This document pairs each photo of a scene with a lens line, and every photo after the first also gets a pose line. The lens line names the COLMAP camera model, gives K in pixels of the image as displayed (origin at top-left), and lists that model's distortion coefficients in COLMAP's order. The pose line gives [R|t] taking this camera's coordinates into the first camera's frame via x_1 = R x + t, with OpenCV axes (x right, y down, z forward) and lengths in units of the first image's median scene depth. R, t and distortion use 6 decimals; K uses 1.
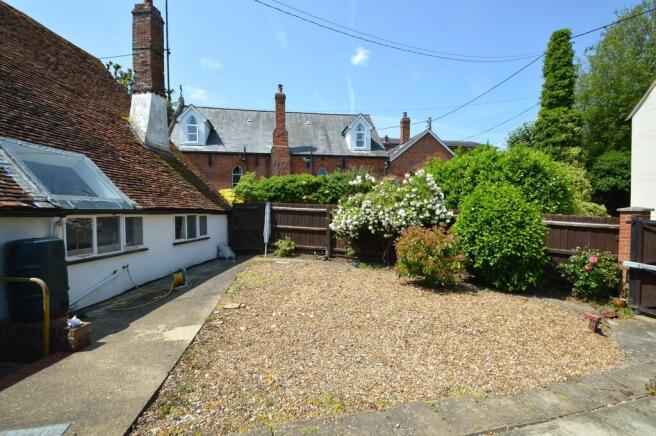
lens RADIAL K [[281.2, 0, 328.0], [0, 281.2, 218.0], [0, 0, 1]] dist [-0.002708, -0.000542]
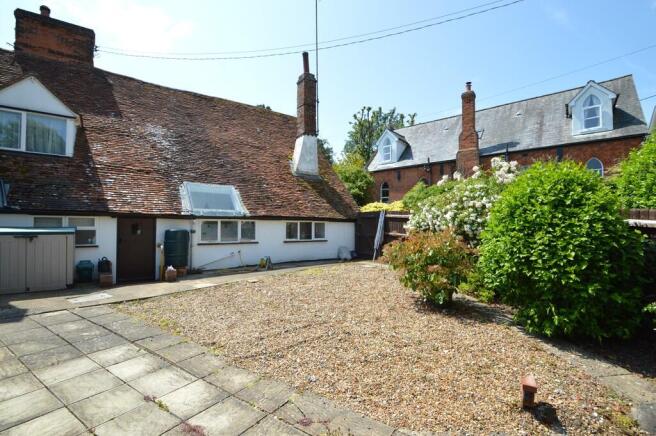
lens RADIAL K [[288.4, 0, 328.0], [0, 288.4, 218.0], [0, 0, 1]] dist [0.000178, -0.000314]
pose [[0.679484, -0.020157, -0.733414, 0.464925], [-0.015198, 0.999021, -0.041537, 0.021603], [0.733533, 0.039370, 0.678512, 0.122903]]
